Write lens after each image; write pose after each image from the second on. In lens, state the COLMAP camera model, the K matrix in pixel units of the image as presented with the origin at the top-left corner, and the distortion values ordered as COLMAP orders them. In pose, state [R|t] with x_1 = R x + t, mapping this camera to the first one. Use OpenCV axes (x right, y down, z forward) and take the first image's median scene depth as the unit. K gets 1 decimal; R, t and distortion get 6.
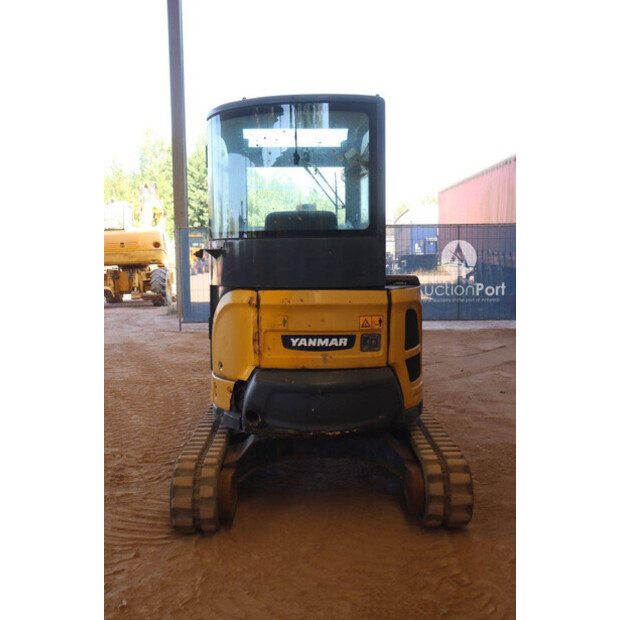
lens RADIAL K [[700.1, 0, 290.0], [0, 700.1, 310.9], [0, 0, 1]] dist [-0.056783, 0.006272]
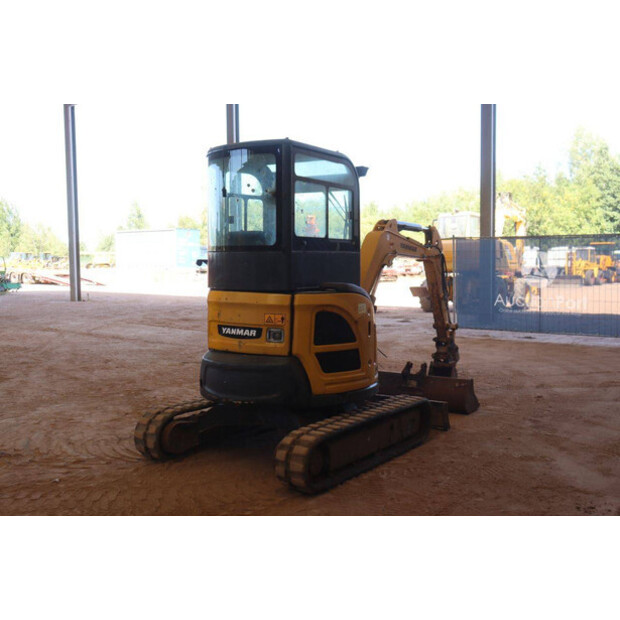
lens RADIAL K [[700.1, 0, 290.0], [0, 700.1, 310.9], [0, 0, 1]] dist [-0.056783, 0.006272]
pose [[0.824531, 0.055949, -0.563044, 0.842060], [-0.060661, 0.998105, 0.010347, -0.013253], [0.562556, 0.025624, 0.826362, -0.024127]]
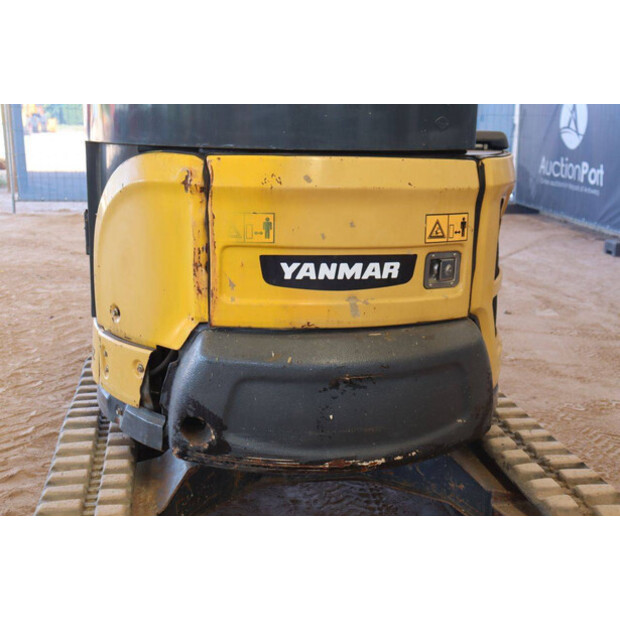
lens RADIAL K [[815.7, 0, 310.0], [0, 815.7, 310.0], [0, 0, 1]] dist [0.026865, 0.029155]
pose [[0.981862, -0.016092, 0.188915, -0.080584], [-0.012888, 0.988422, 0.151179, -0.010973], [-0.189161, -0.150871, 0.970287, 0.468654]]
